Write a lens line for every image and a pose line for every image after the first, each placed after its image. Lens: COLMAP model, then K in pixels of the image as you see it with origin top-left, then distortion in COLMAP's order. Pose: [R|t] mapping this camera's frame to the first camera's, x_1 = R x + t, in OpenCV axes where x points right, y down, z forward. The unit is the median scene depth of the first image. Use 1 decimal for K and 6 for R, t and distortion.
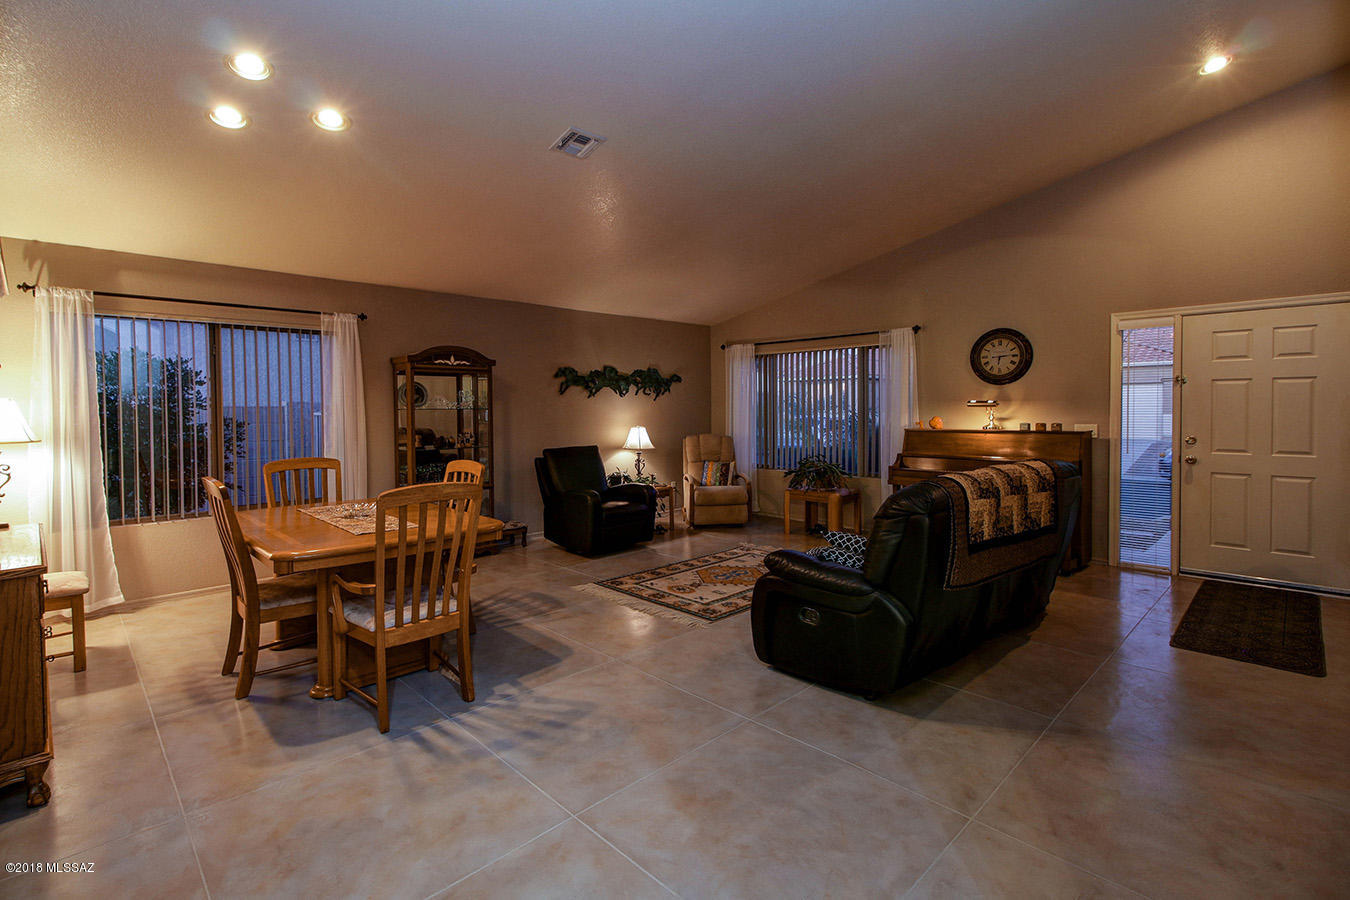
lens RADIAL K [[619.2, 0, 668.2], [0, 619.2, 406.2], [0, 0, 1]] dist [0.000064, -0.000064]
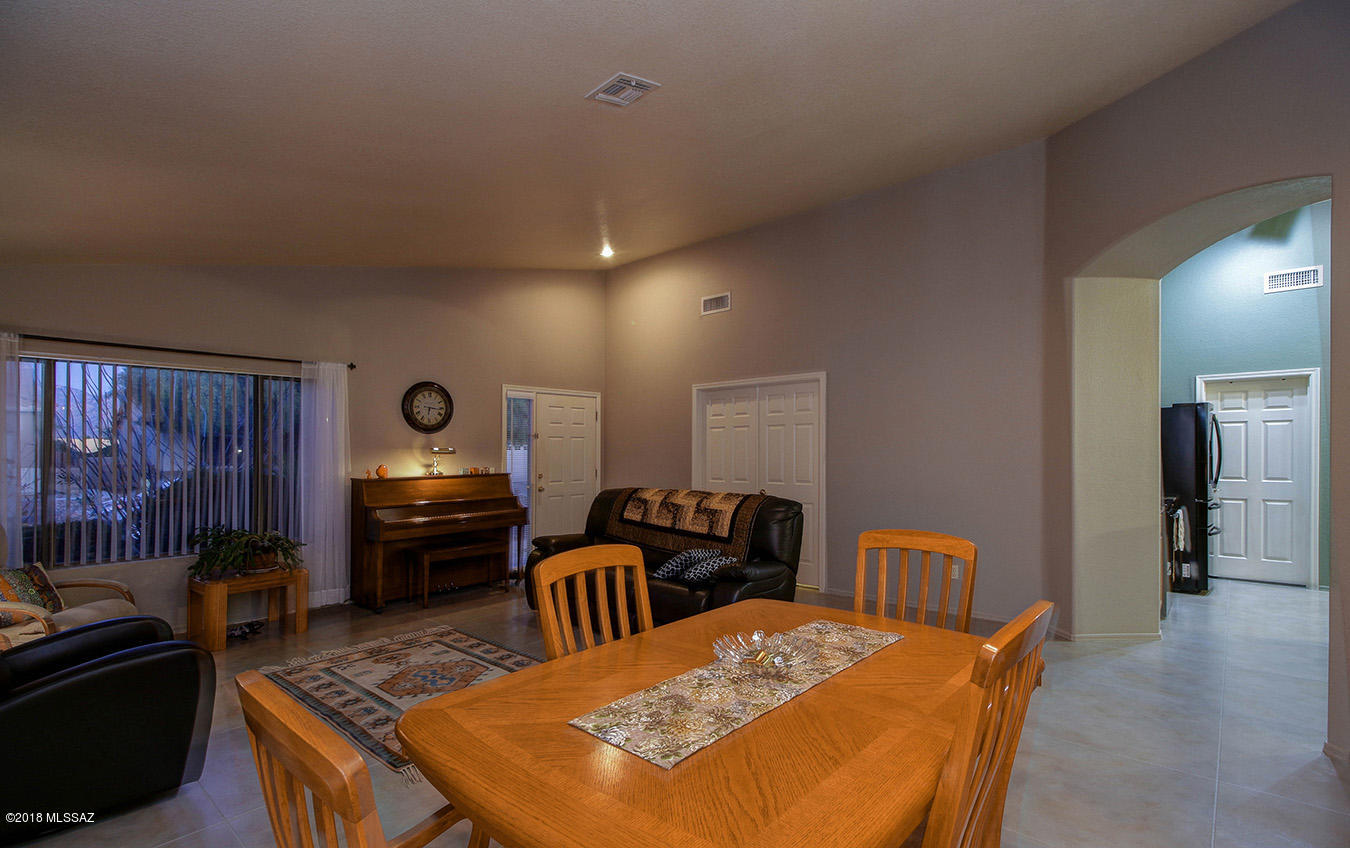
lens RADIAL K [[615.3, 0, 684.4], [0, 615.3, 453.0], [0, 0, 1]] dist [0.026836, -0.000060]
pose [[-0.076799, 0.003911, 0.997039, -0.620988], [0.005643, 0.999978, -0.003488, 0.005790], [-0.997031, 0.005358, -0.076820, 0.690683]]
